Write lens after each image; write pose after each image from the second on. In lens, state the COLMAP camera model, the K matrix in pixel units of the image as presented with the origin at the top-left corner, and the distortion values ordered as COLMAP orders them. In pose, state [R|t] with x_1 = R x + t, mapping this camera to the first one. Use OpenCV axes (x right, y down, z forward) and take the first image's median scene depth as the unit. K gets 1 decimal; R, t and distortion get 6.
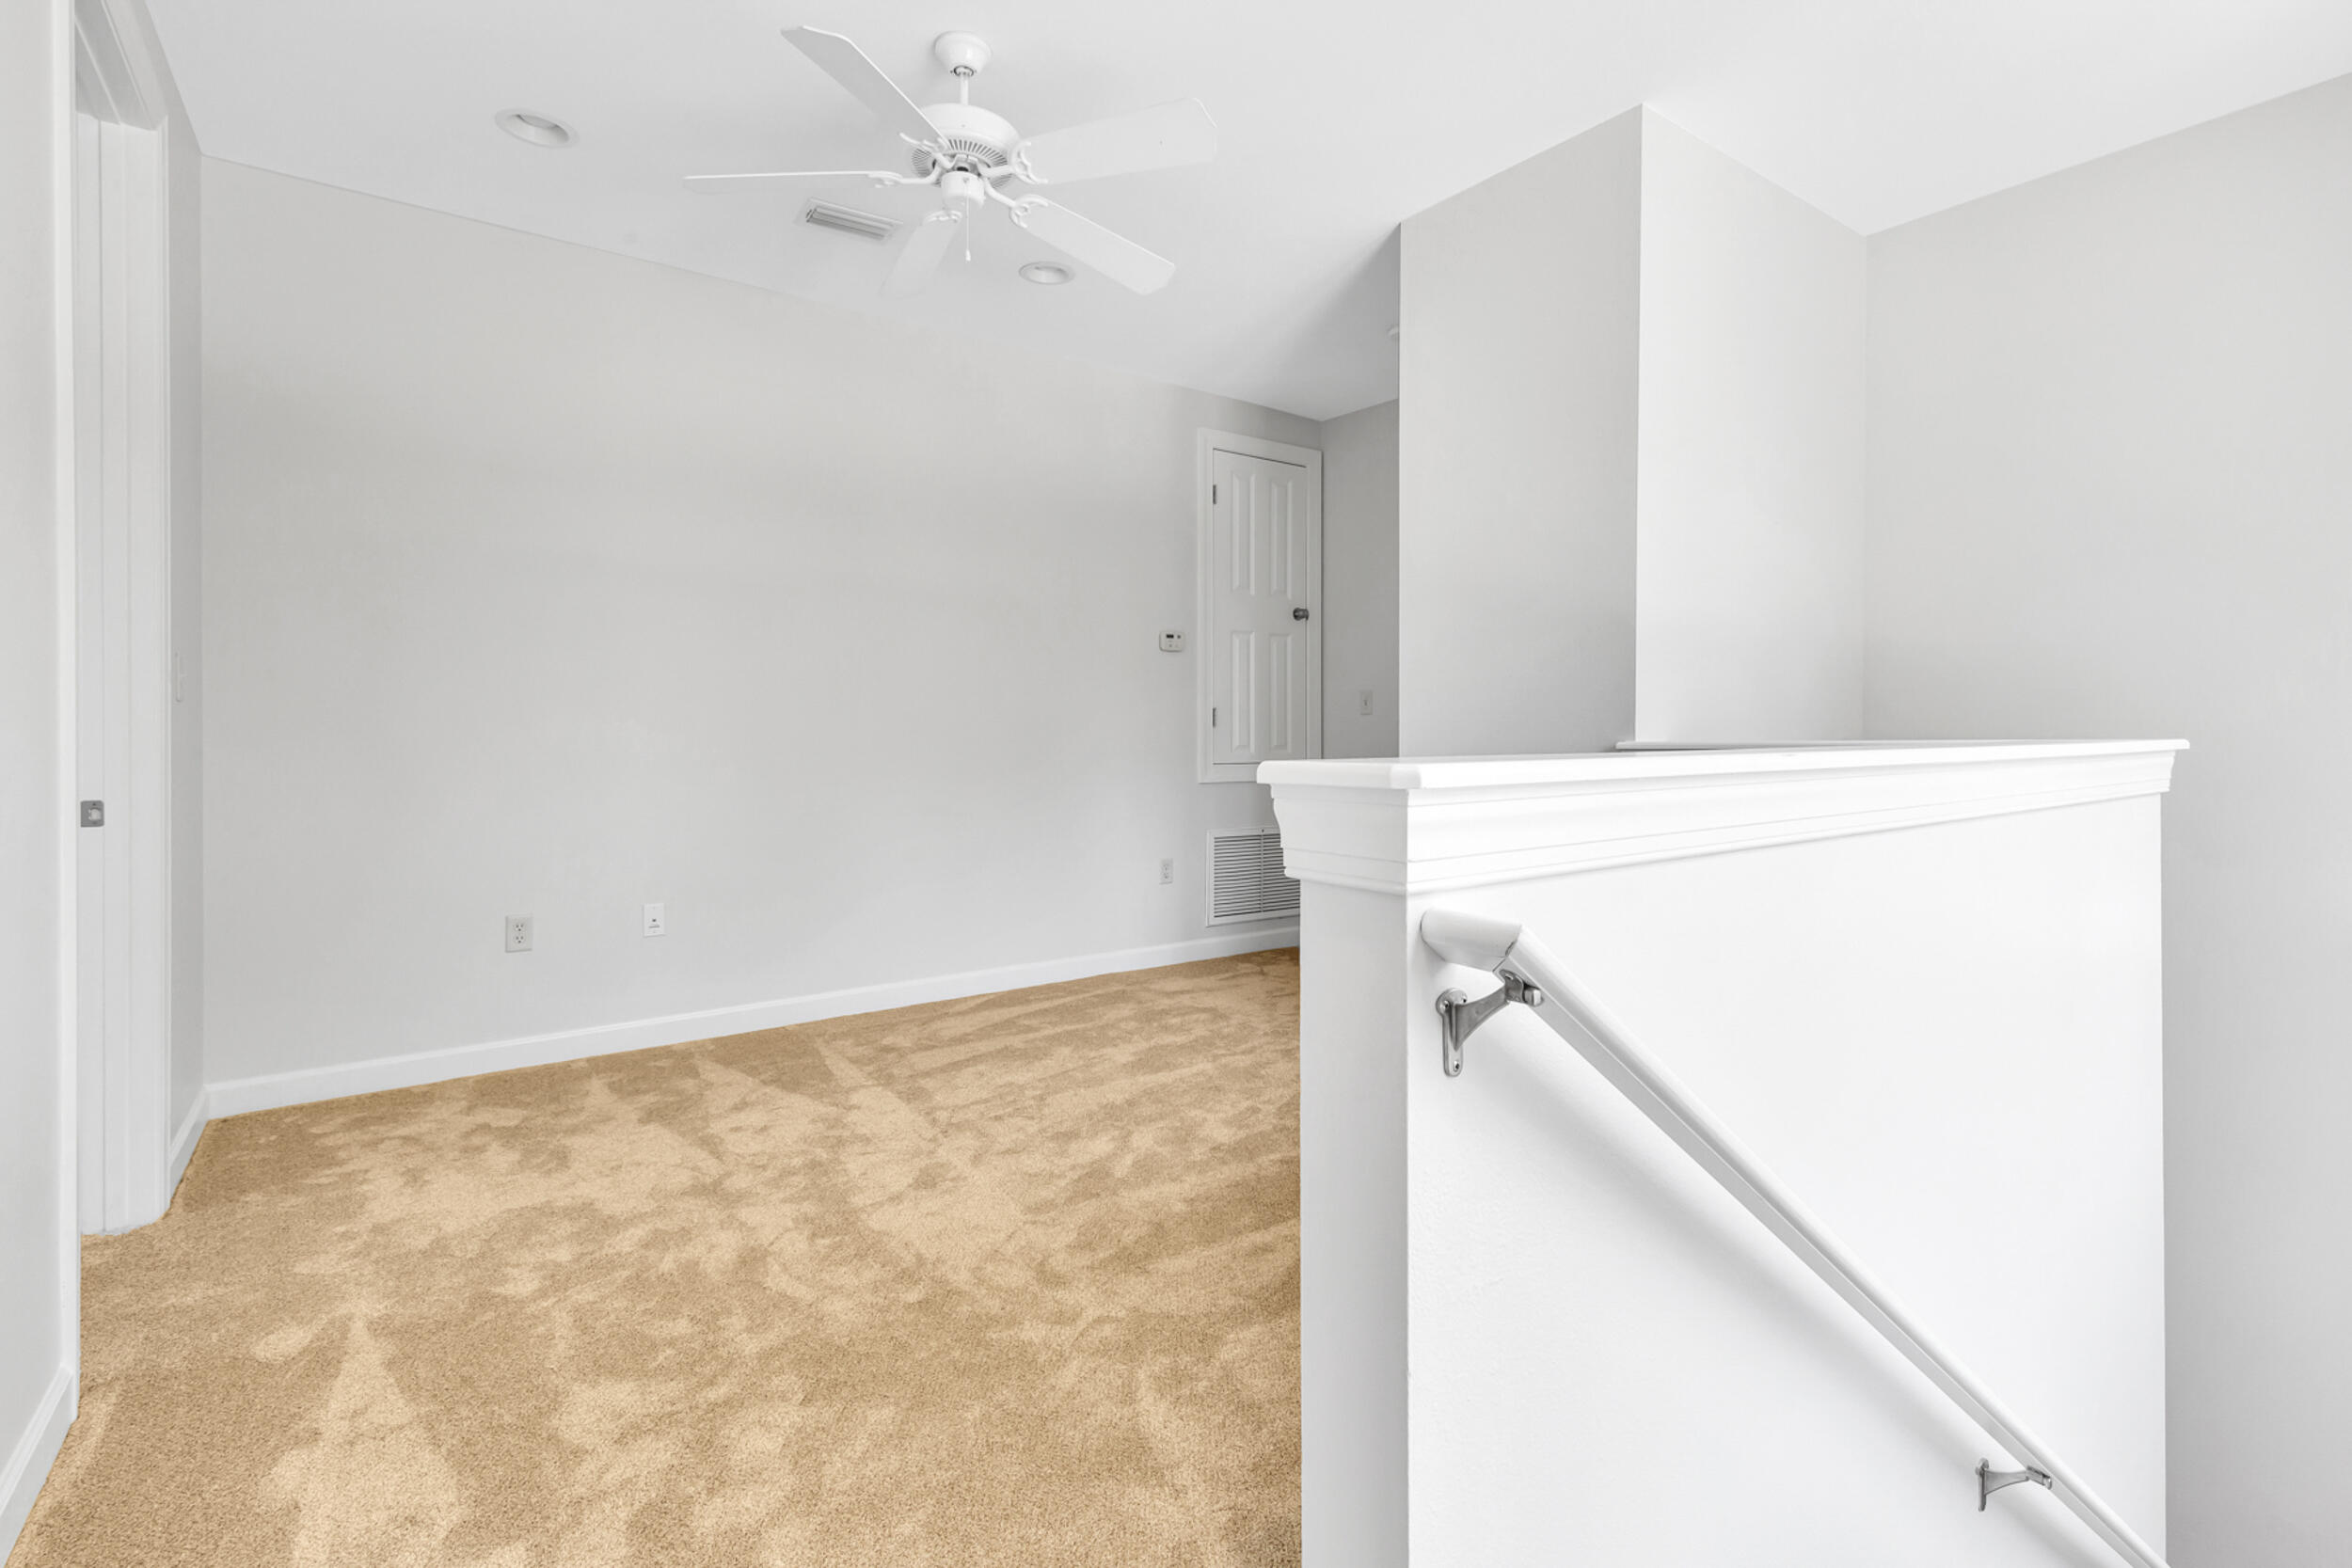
lens RADIAL K [[1100.6, 0, 1161.2], [0, 1100.6, 739.3], [0, 0, 1]] dist [0.000136, -0.000067]
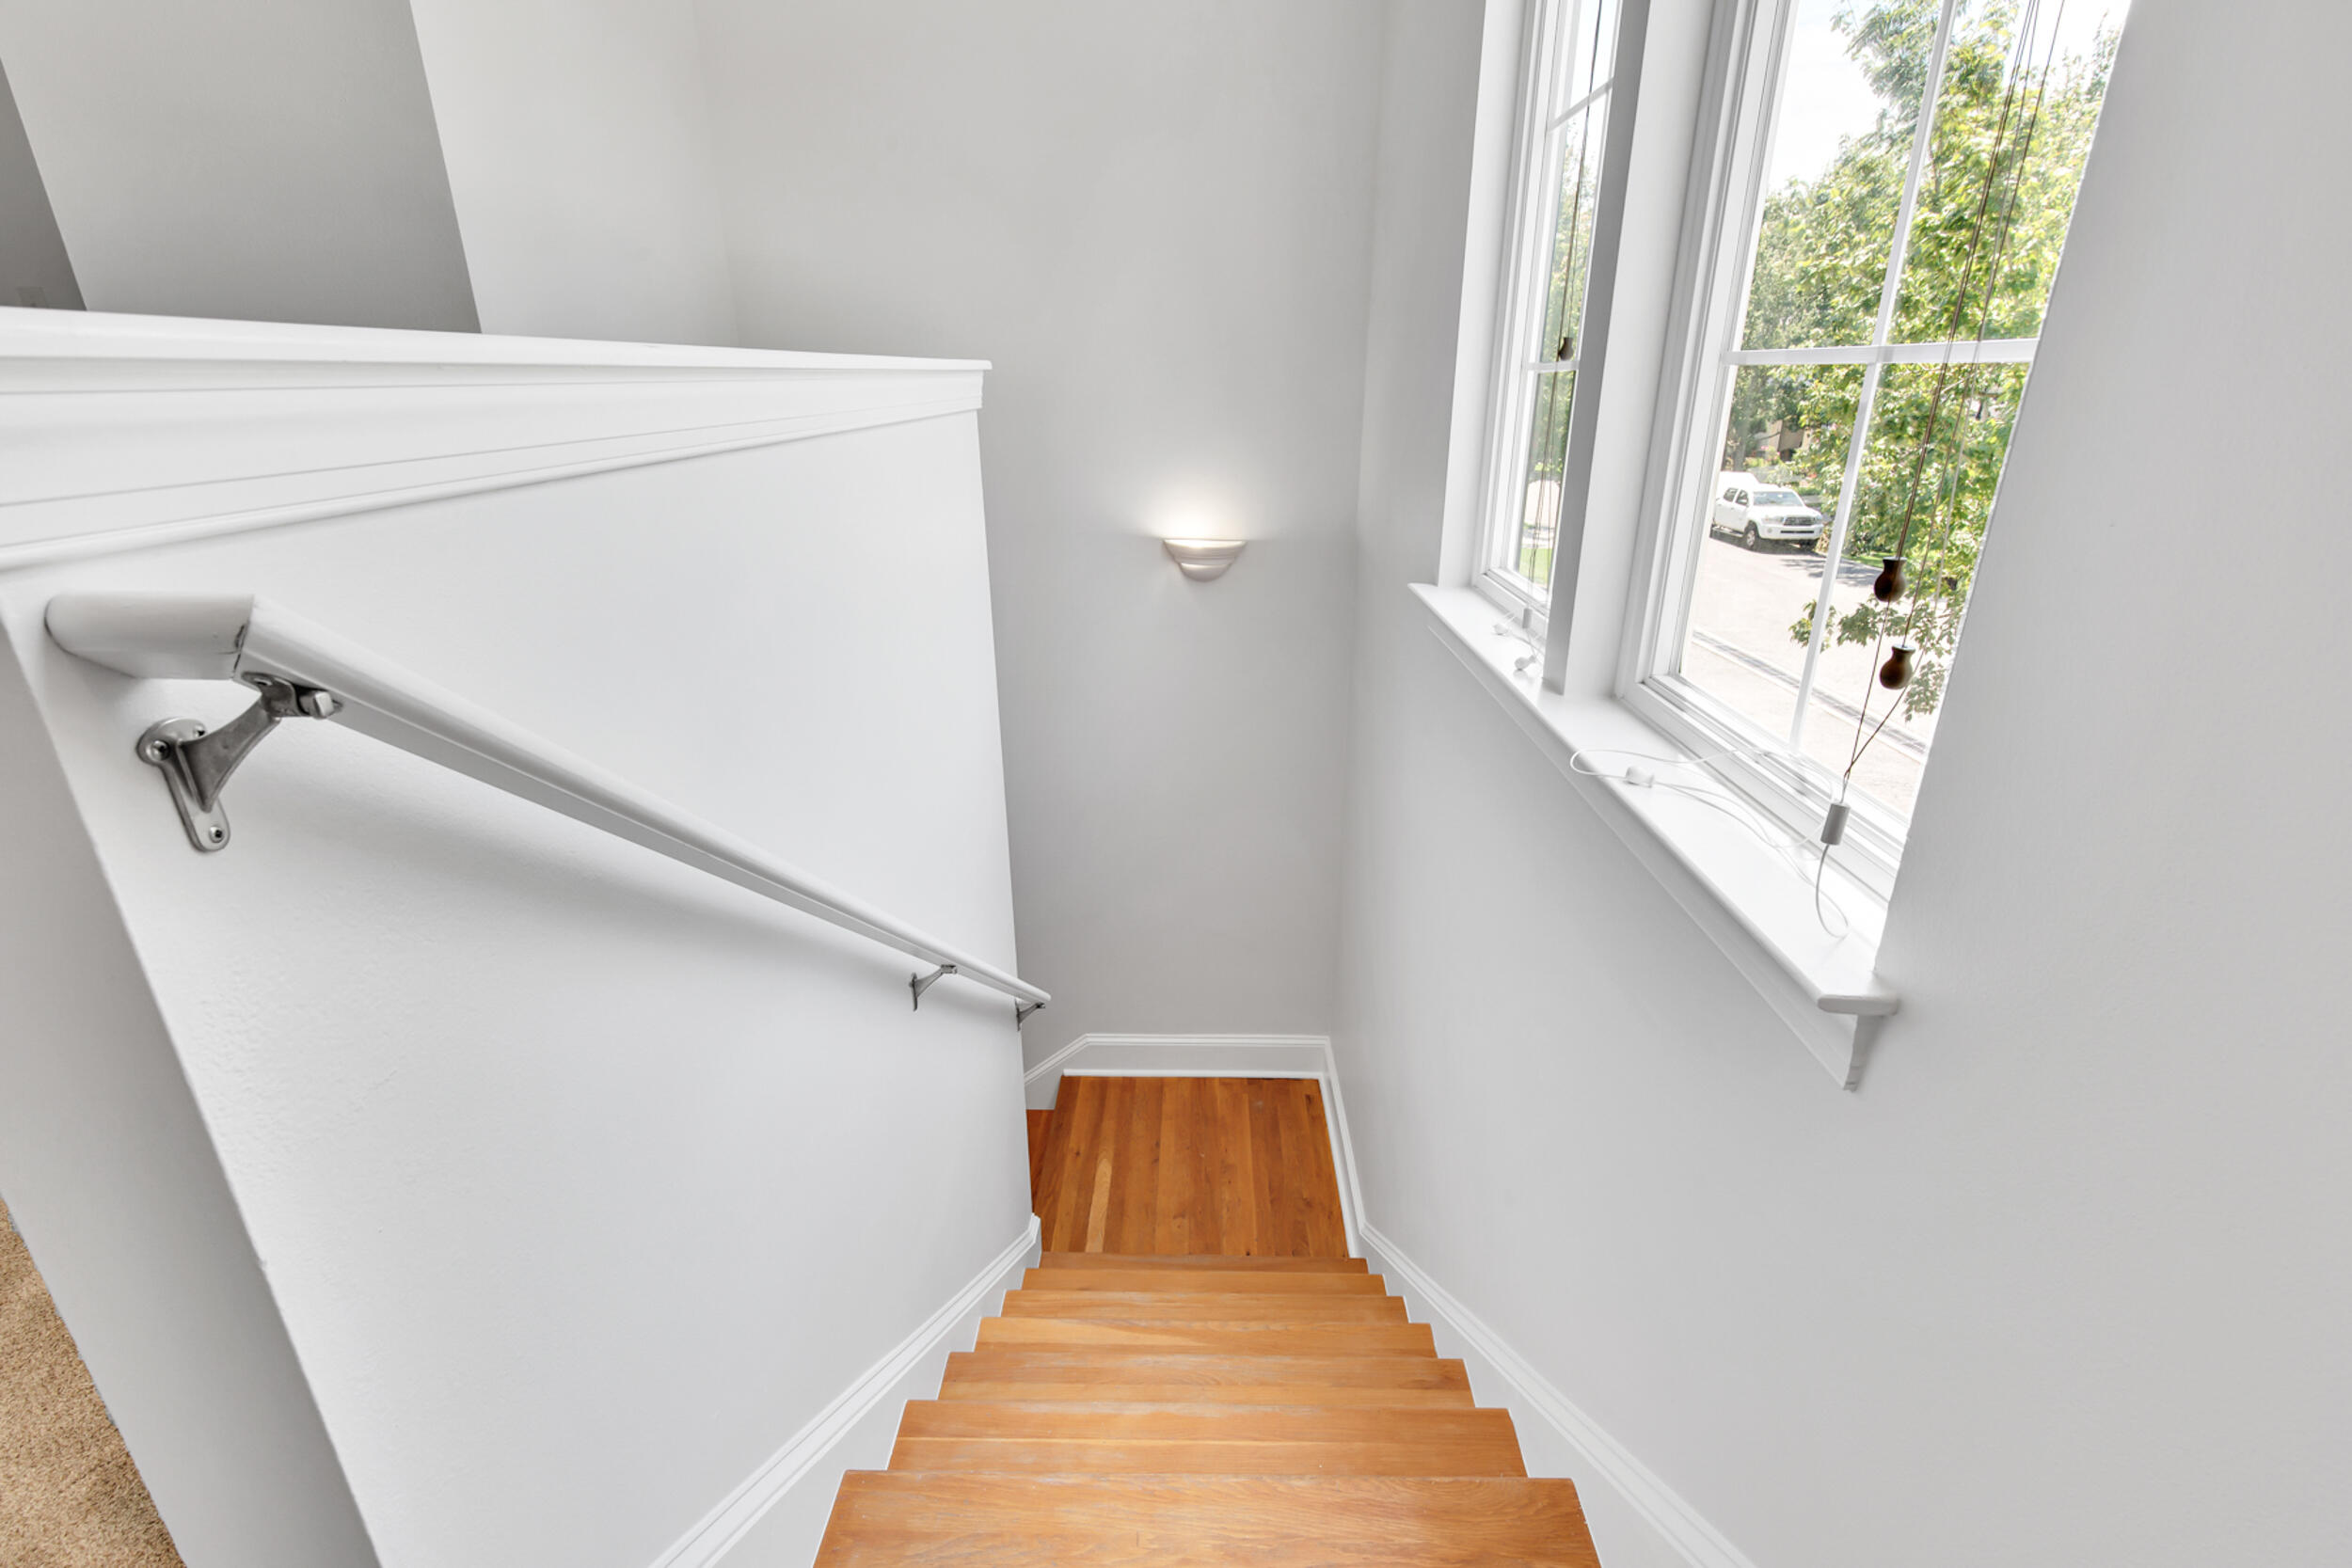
lens RADIAL K [[1065.9, 0, 1201.8], [0, 1065.9, 763.1], [0, 0, 1]] dist [0.018334, -0.000635]
pose [[0.581124, -0.272731, 0.766755, 0.131373], [0.008066, 0.944057, 0.329684, 0.055778], [-0.813775, -0.185402, 0.550814, 0.196003]]
